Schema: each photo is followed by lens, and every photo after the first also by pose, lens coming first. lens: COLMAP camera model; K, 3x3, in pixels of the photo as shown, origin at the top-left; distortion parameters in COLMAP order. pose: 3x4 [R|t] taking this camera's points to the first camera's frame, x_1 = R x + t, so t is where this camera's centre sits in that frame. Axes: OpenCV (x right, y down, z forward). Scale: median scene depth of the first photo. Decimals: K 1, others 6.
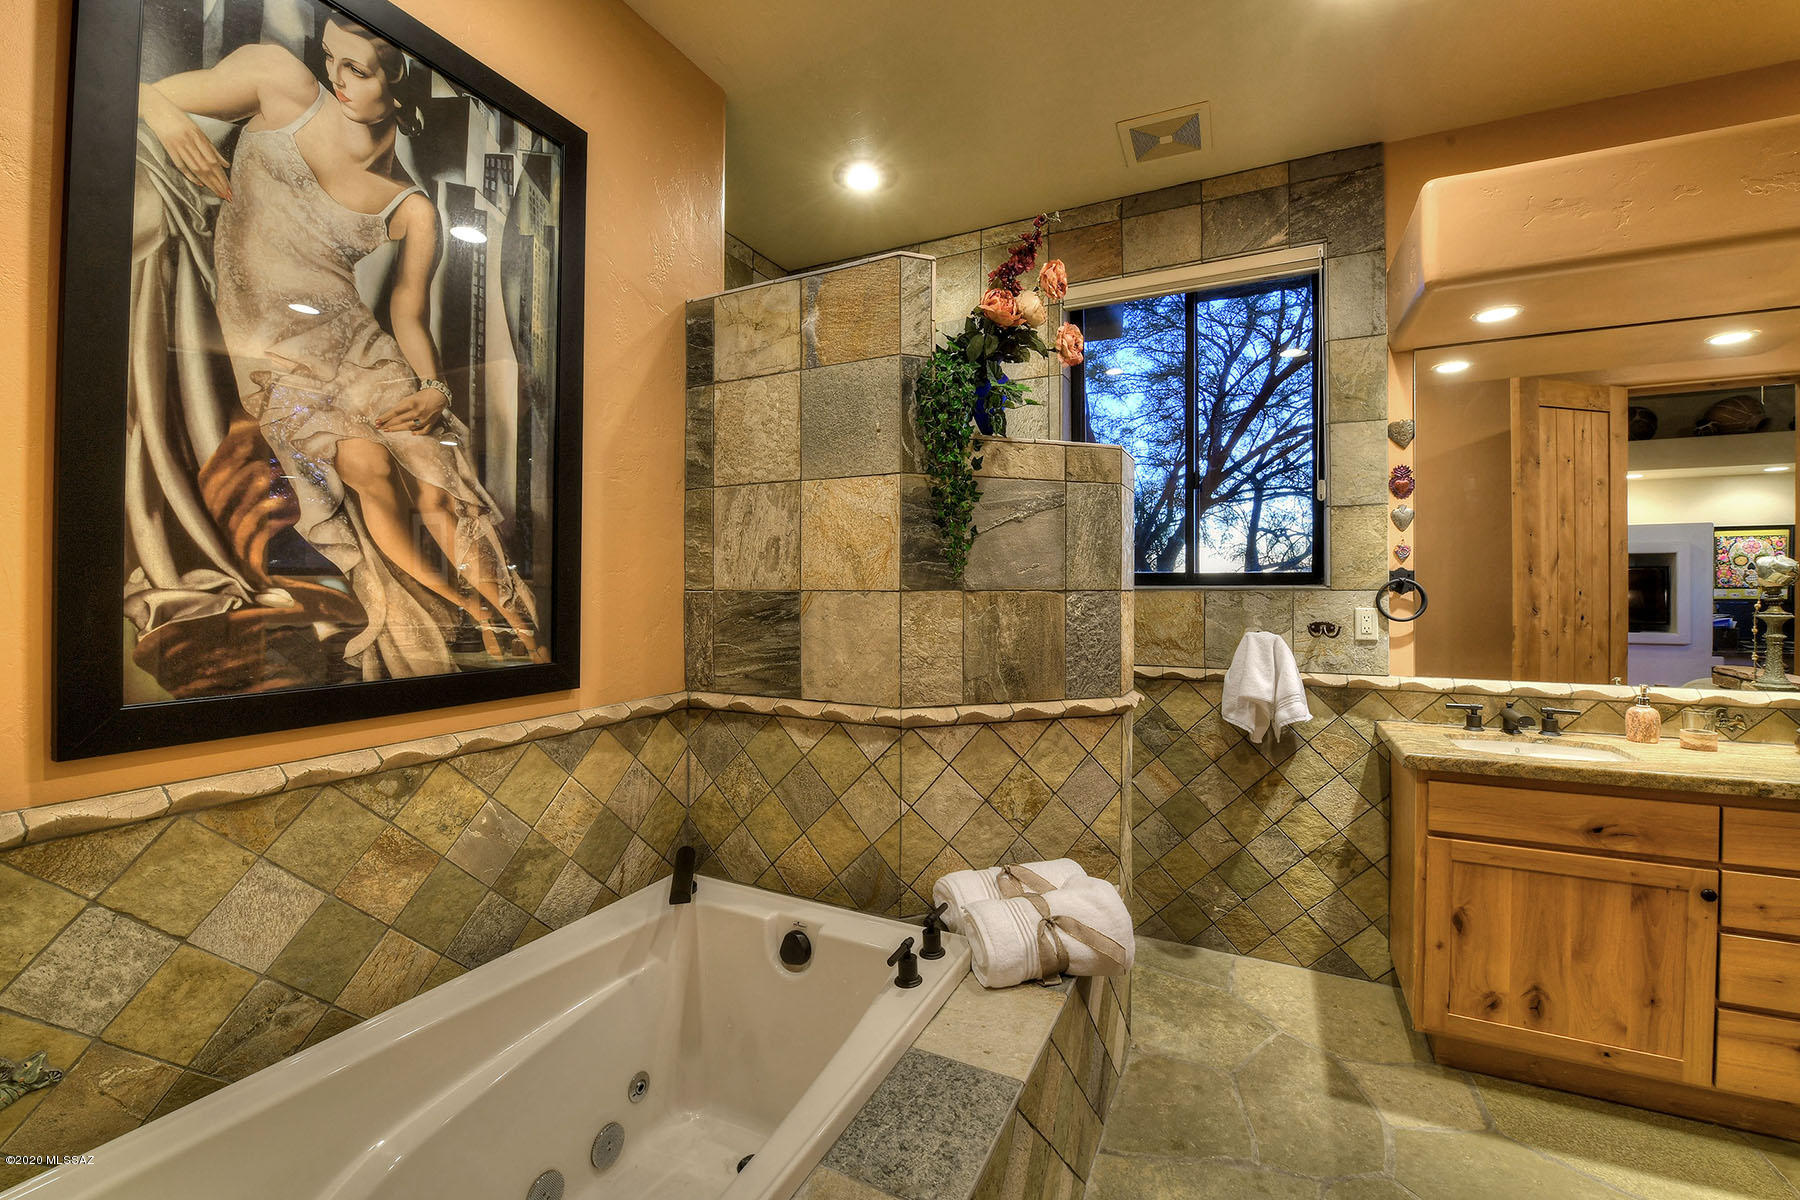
lens RADIAL K [[738.6, 0, 916.3], [0, 738.6, 576.0], [0, 0, 1]] dist [-0.020895, -0.000144]
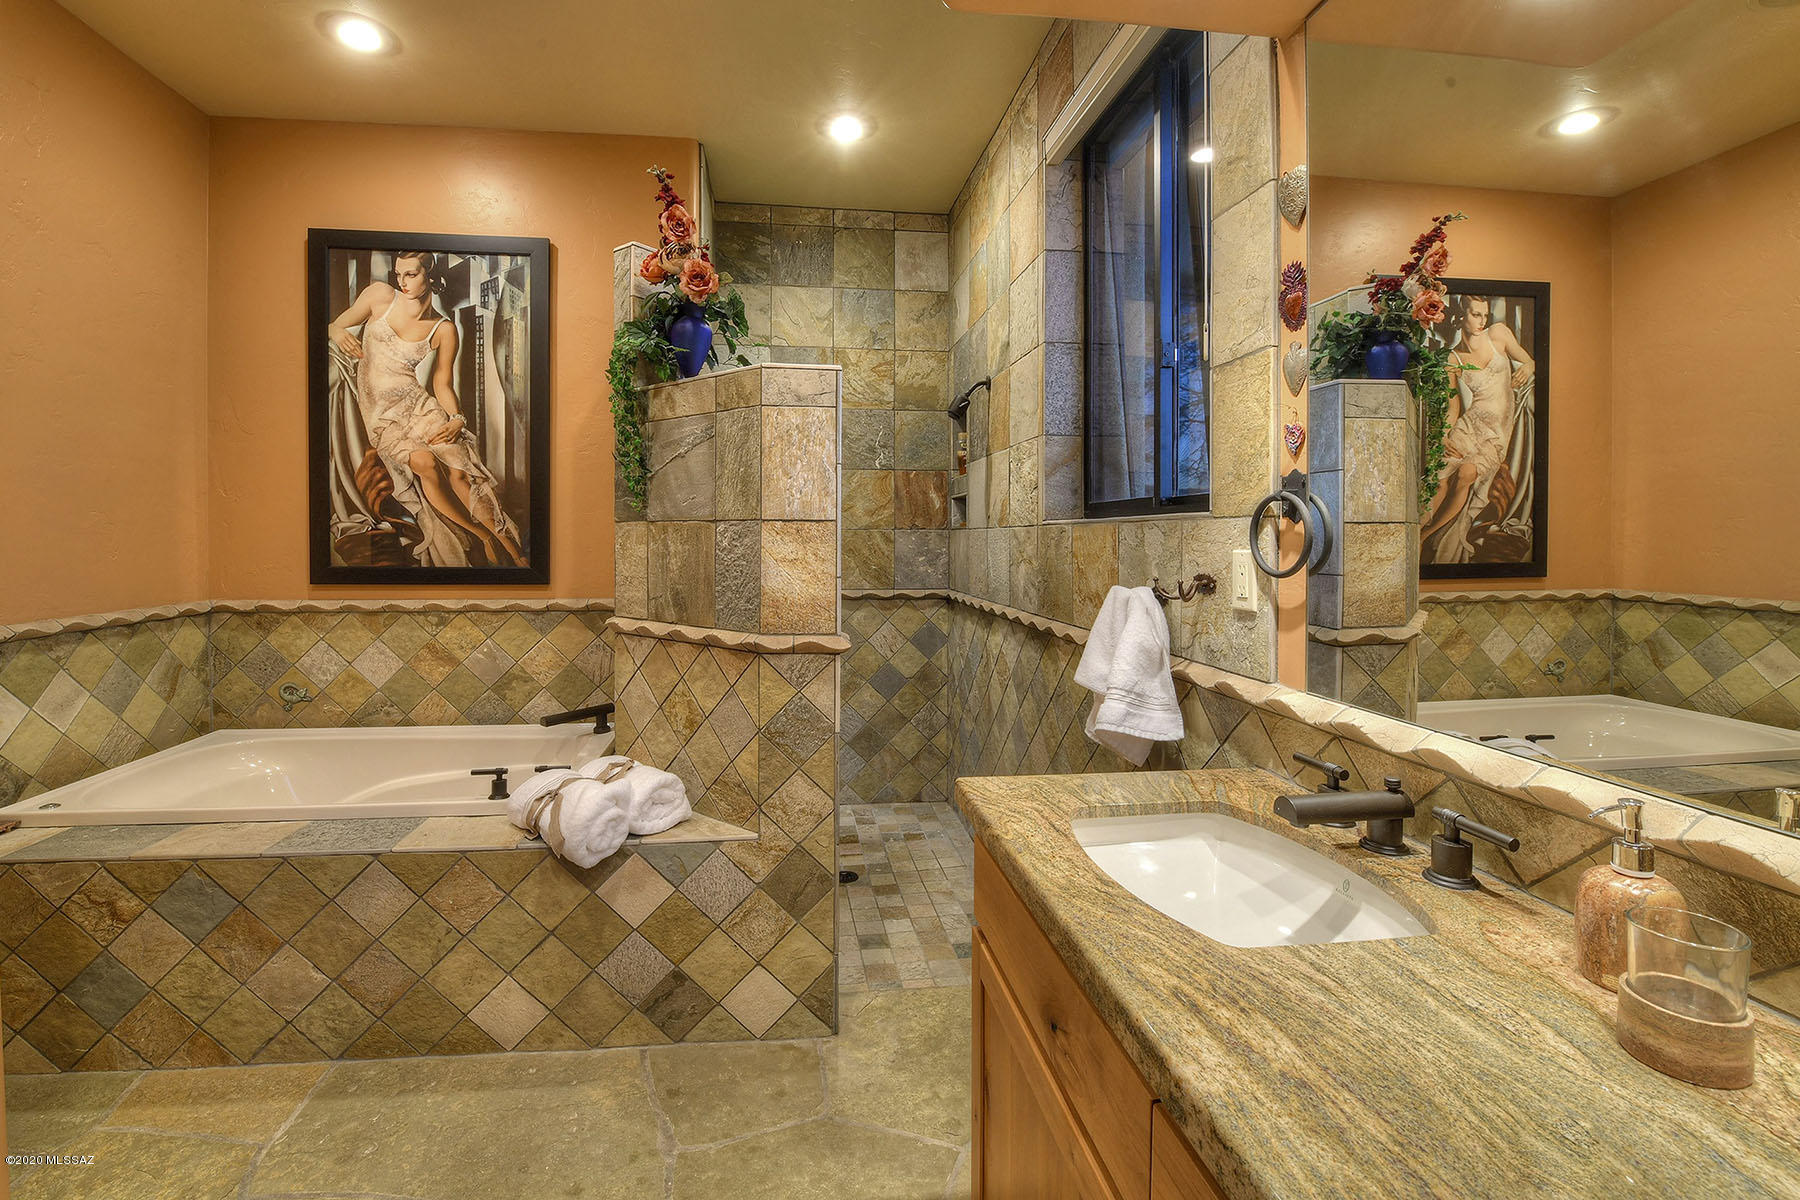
lens RADIAL K [[796.5, 0, 895.8], [0, 796.5, 536.5], [0, 0, 1]] dist [-0.012041, 0.000034]
pose [[0.530626, 0.000707, -0.847606, 1.806226], [0.008343, 0.999947, 0.006057, 0.053258], [0.847565, -0.010286, 0.530592, 0.907545]]
